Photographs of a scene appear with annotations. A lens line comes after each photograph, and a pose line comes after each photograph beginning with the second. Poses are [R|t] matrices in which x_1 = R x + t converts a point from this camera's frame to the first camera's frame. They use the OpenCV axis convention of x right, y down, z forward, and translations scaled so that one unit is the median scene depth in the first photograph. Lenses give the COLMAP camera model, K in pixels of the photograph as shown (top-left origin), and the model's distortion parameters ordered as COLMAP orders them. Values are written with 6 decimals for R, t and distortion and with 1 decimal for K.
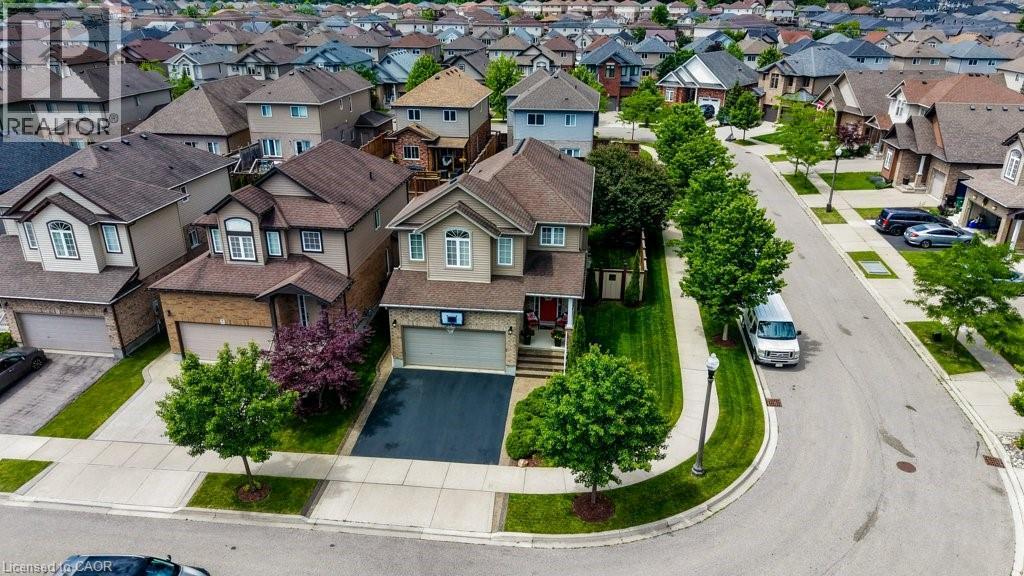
lens RADIAL K [[701.7, 0, 513.6], [0, 701.7, 289.3], [0, 0, 1]] dist [0.018329, -0.023123]
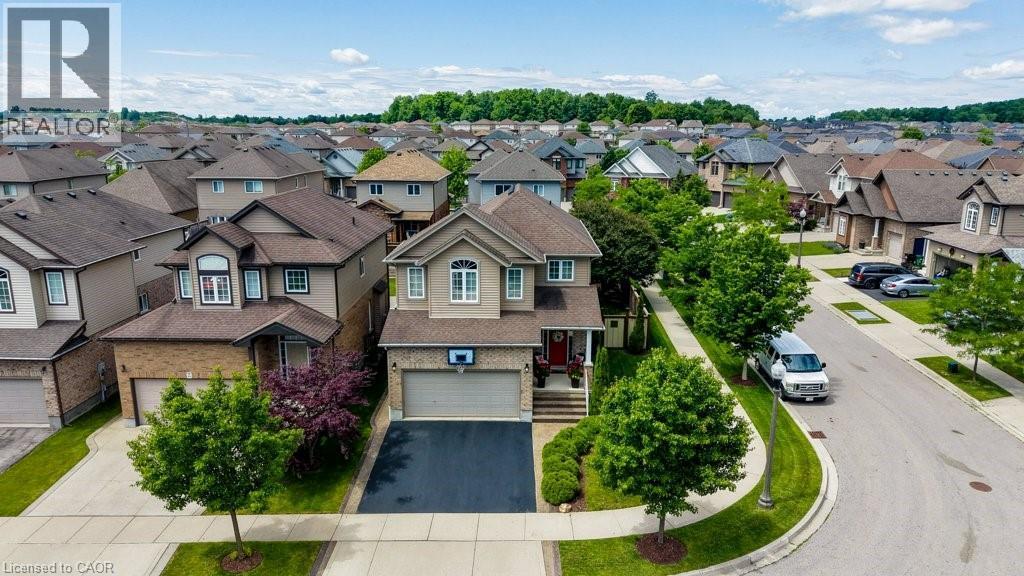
lens RADIAL K [[701.7, 0, 517.9], [0, 701.7, 282.5], [0, 0, 1]] dist [0.018329, -0.023123]
pose [[0.993909, -0.025668, 0.107176, -0.103577], [0.043524, 0.984867, -0.167760, 0.095406], [-0.101248, 0.171403, 0.979985, 0.097851]]
